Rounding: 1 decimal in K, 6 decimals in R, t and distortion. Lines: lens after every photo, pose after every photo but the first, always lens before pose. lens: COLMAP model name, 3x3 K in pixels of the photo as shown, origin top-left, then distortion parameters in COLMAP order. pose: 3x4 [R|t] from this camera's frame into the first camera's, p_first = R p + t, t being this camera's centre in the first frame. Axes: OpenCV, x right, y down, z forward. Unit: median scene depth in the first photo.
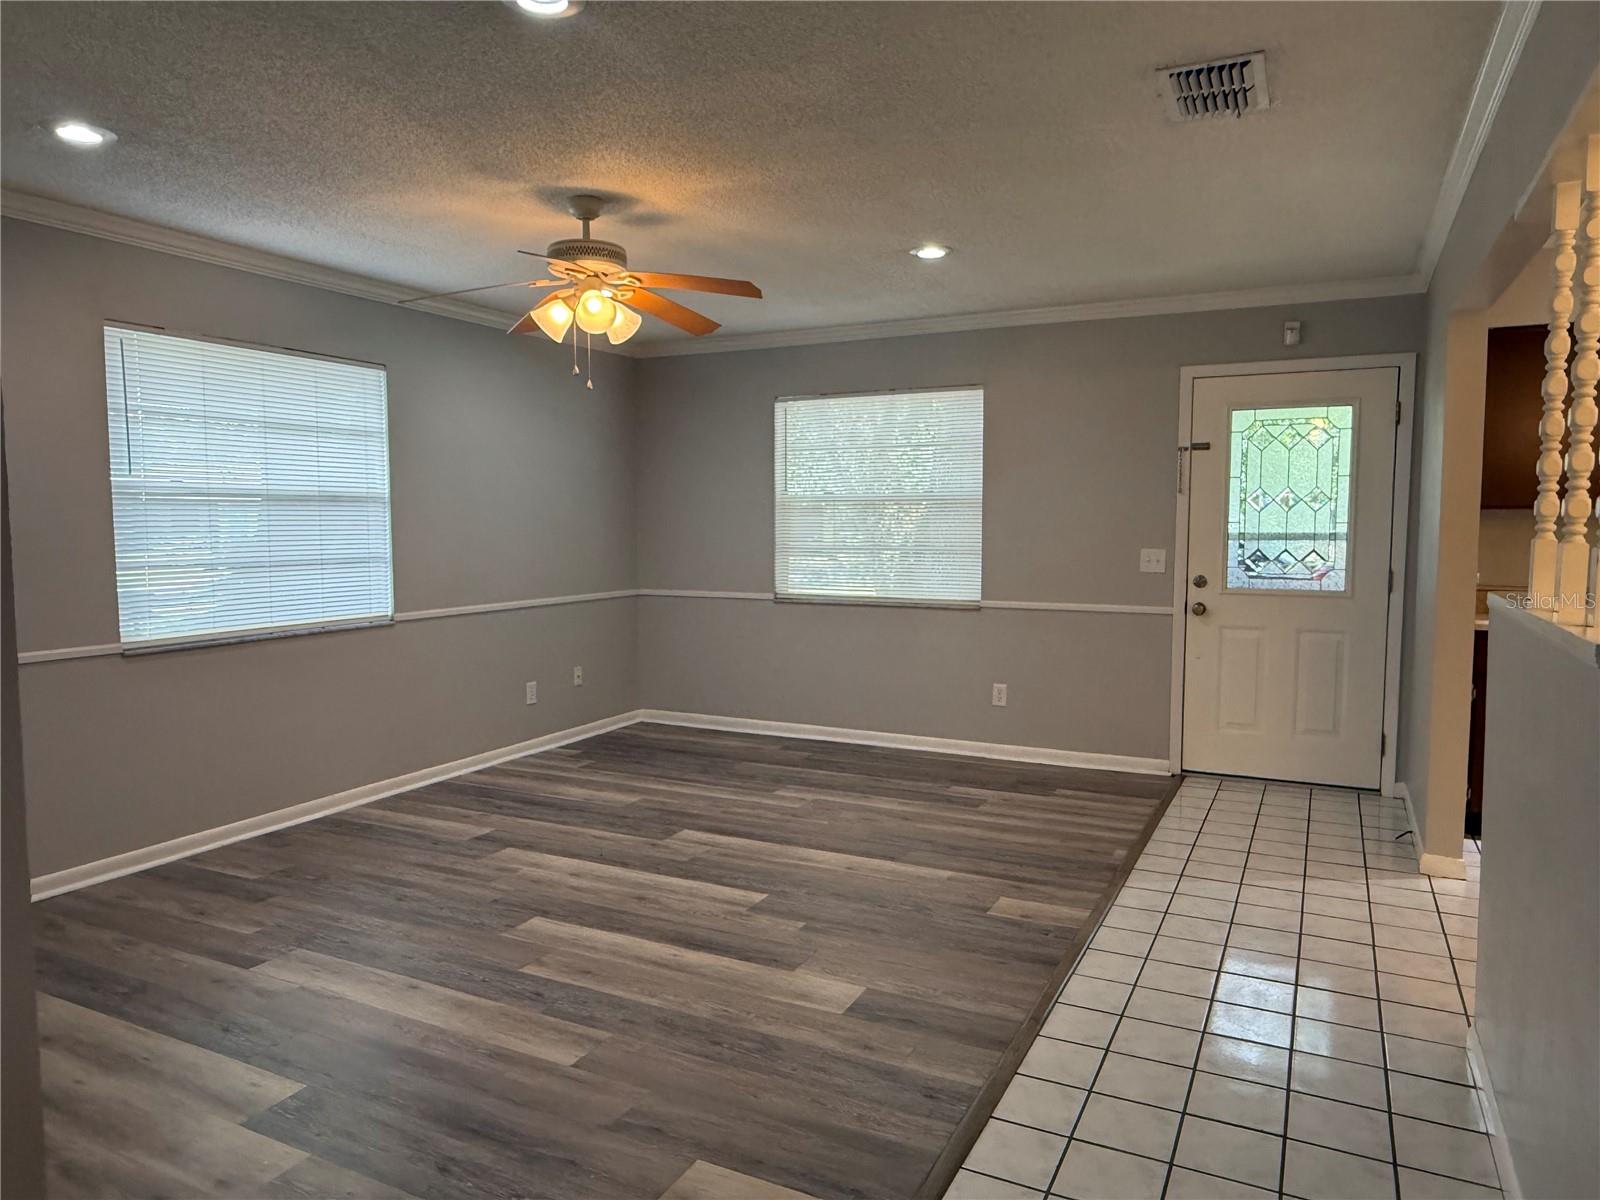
lens RADIAL K [[1048.8, 0, 800.0], [0, 1048.8, 600.0], [0, 0, 1]] dist [-0.000929, 0.001273]
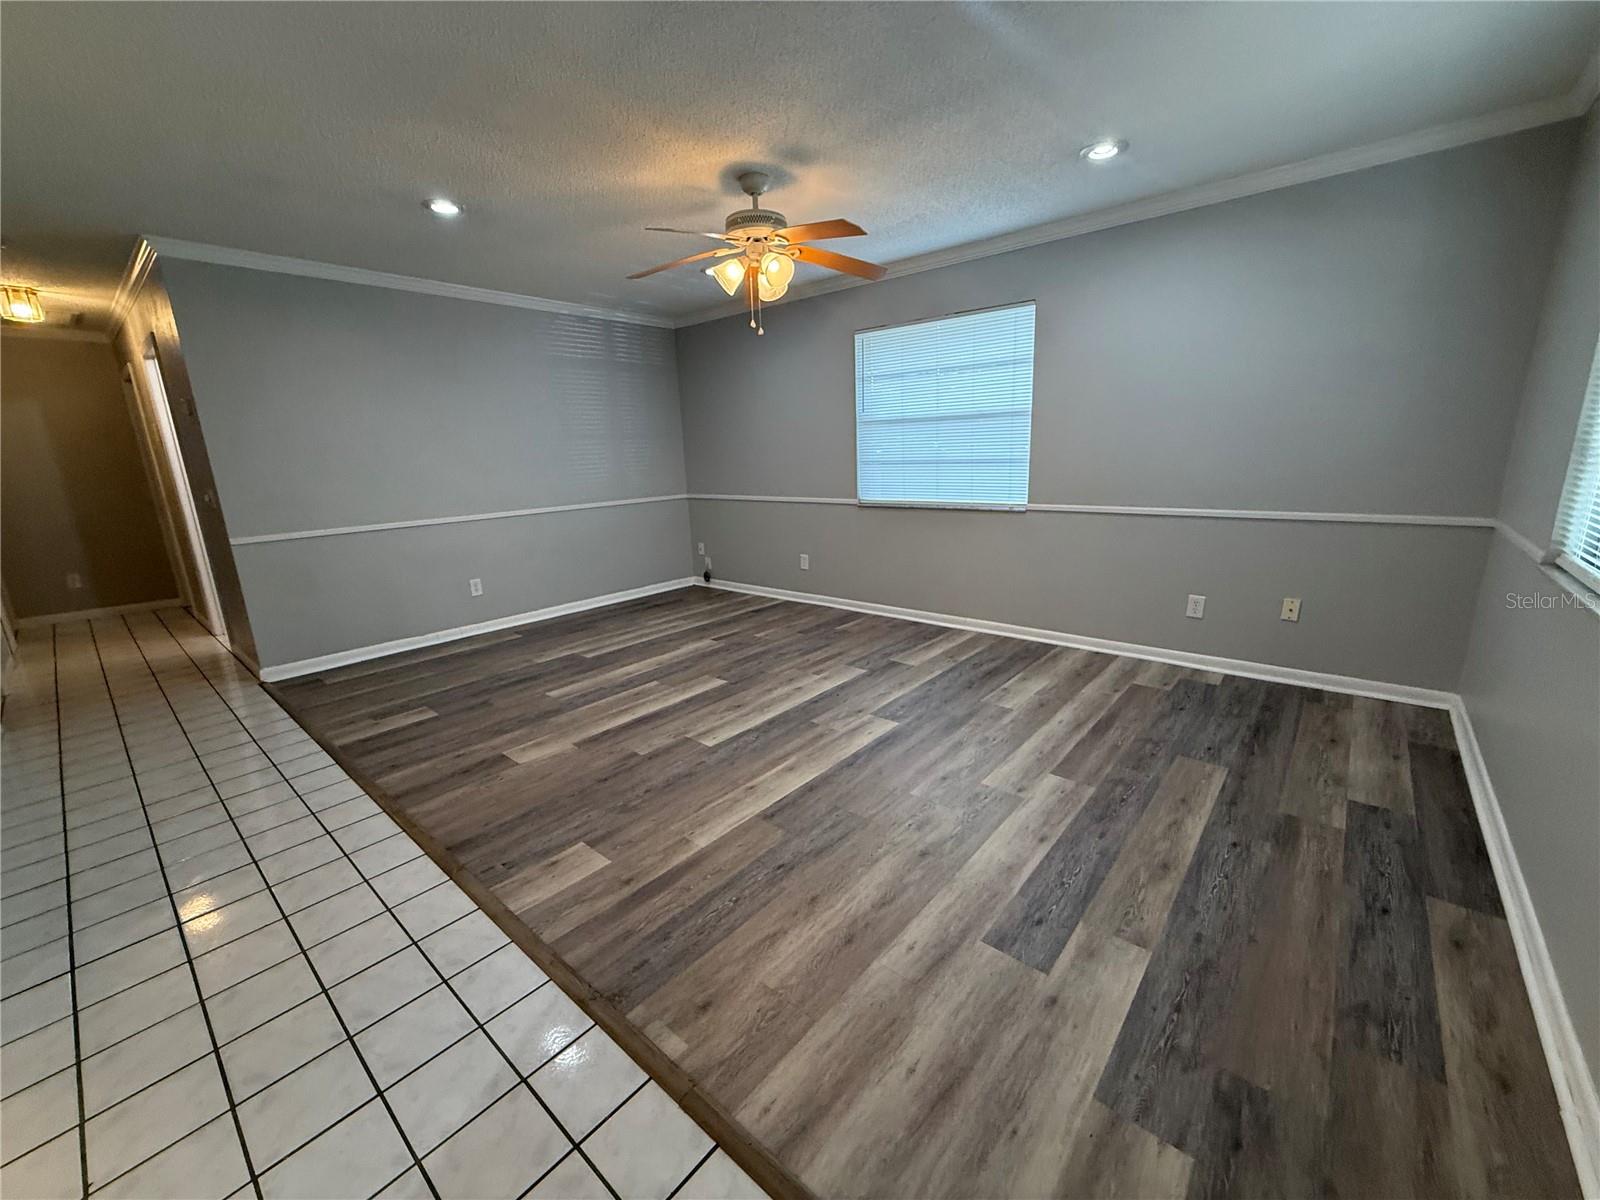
lens RADIAL K [[636.2, 0, 798.0], [0, 636.2, 605.6], [0, 0, 1]] dist [-0.000392, -0.000488]
pose [[-0.239599, 0.247808, -0.938714, 0.566398], [-0.038018, 0.963741, 0.264118, -0.078499], [0.970127, 0.098971, -0.221490, 1.151786]]
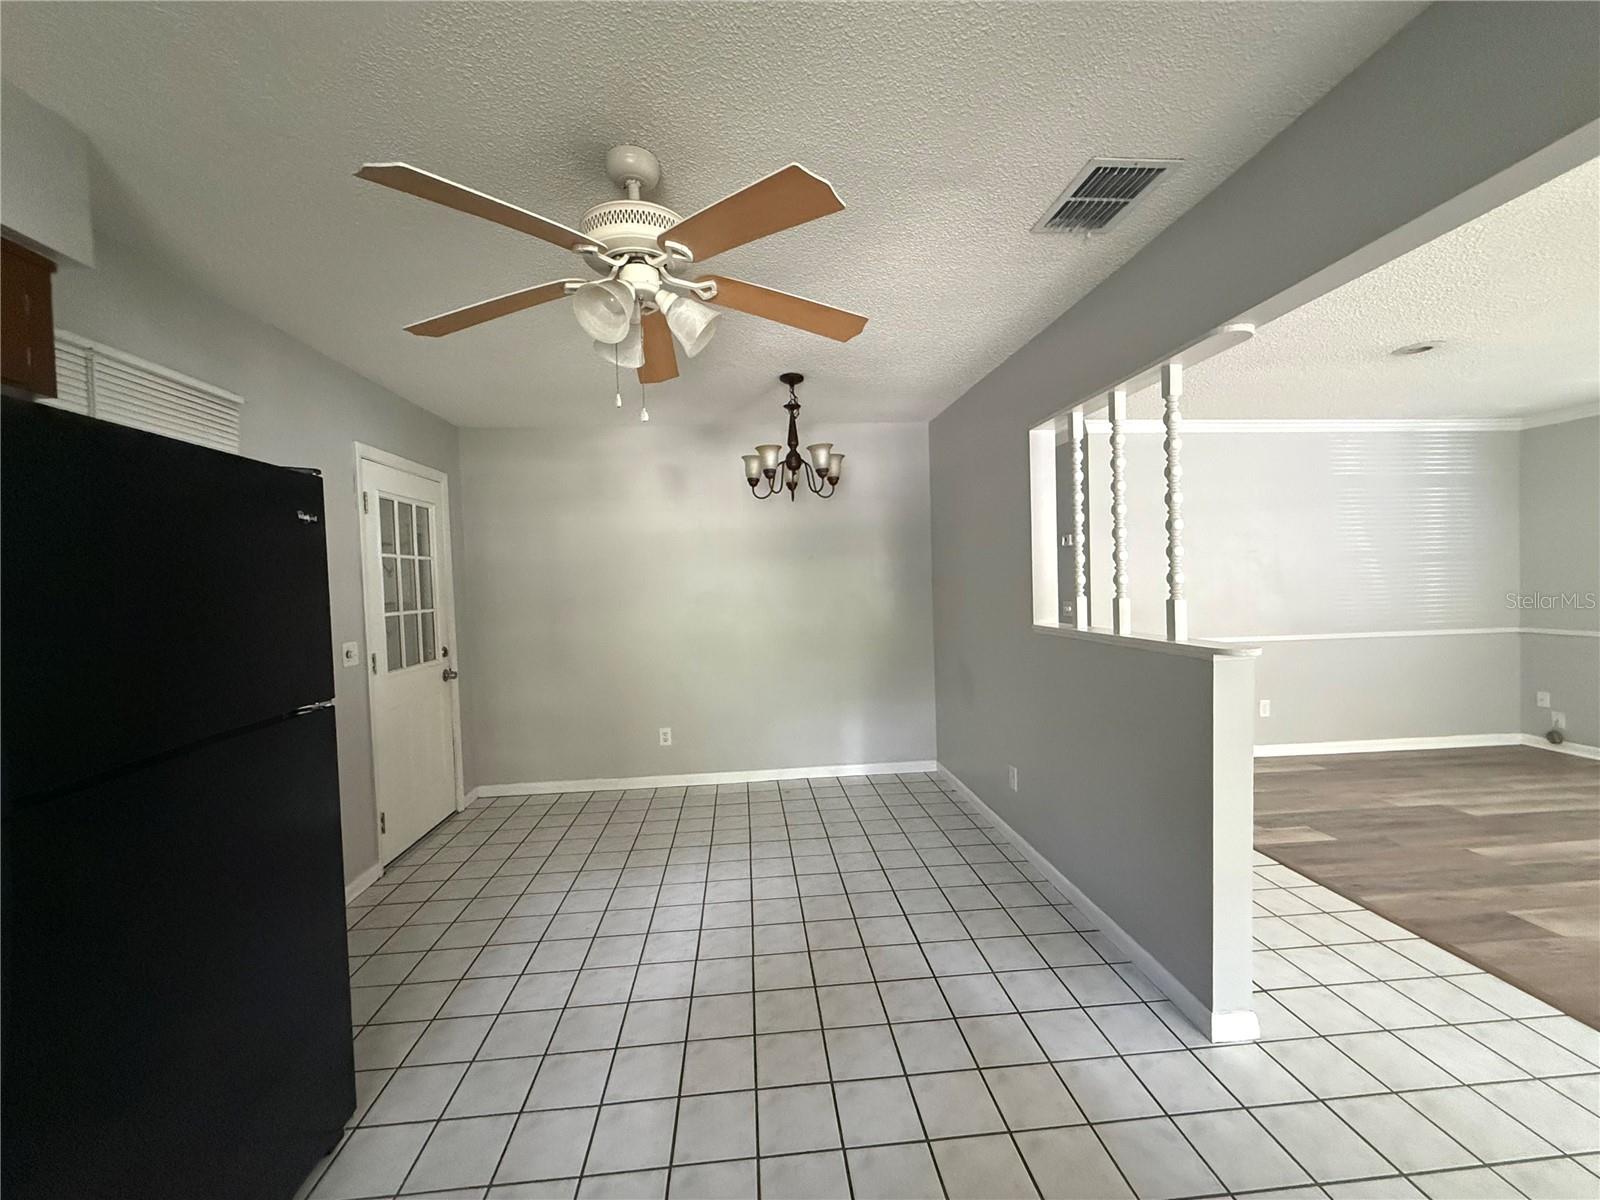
lens RADIAL K [[636.2, 0, 798.0], [0, 636.2, 605.6], [0, 0, 1]] dist [-0.000392, -0.000488]
pose [[-0.852631, 0.046876, -0.520407, 0.919876], [-0.009856, 0.994348, 0.105714, -0.078587], [0.522421, 0.095264, -0.847349, 0.830416]]
